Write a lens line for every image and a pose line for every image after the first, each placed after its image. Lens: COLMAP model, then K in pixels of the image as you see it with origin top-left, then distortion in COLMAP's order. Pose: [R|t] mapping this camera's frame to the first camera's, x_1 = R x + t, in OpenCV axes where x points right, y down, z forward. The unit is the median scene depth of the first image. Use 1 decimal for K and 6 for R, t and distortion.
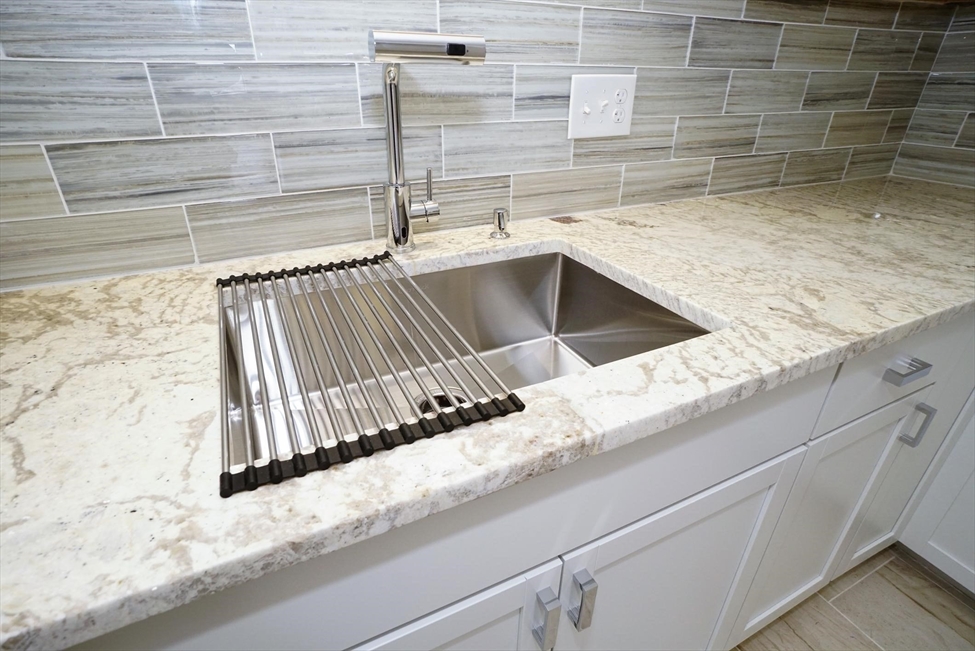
lens RADIAL K [[495.2, 0, 486.8], [0, 495.2, 324.4], [0, 0, 1]] dist [-0.015836, 0.000148]
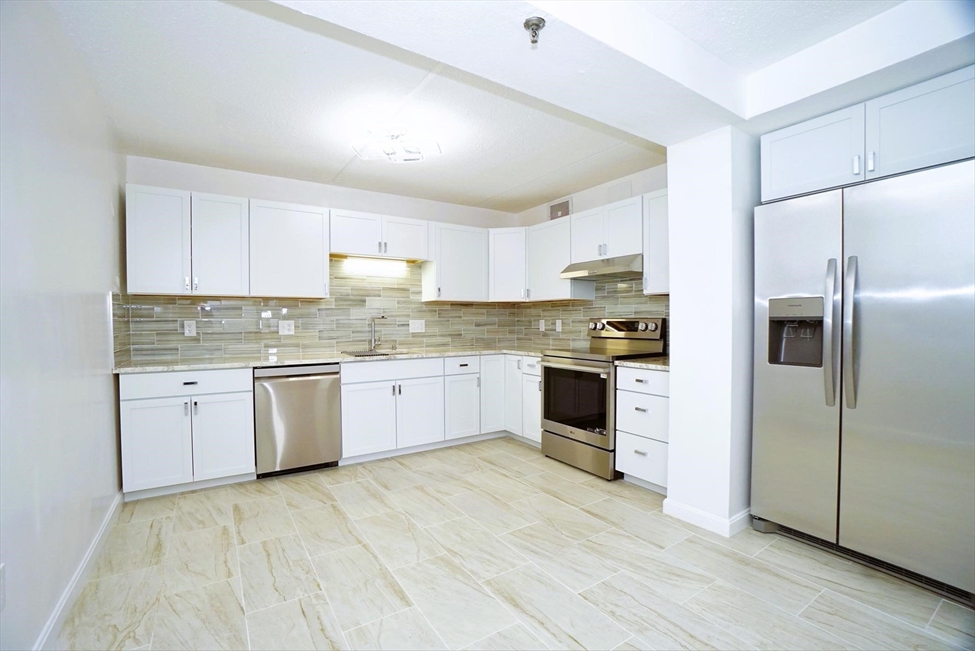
lens RADIAL K [[426.2, 0, 484.8], [0, 426.2, 326.8], [0, 0, 1]] dist [-0.019550, -0.000004]
pose [[0.991708, -0.015108, 0.127619, 0.347294], [0.070694, 0.893440, -0.443585, 1.390118], [-0.107318, 0.448929, 0.887100, -2.636012]]
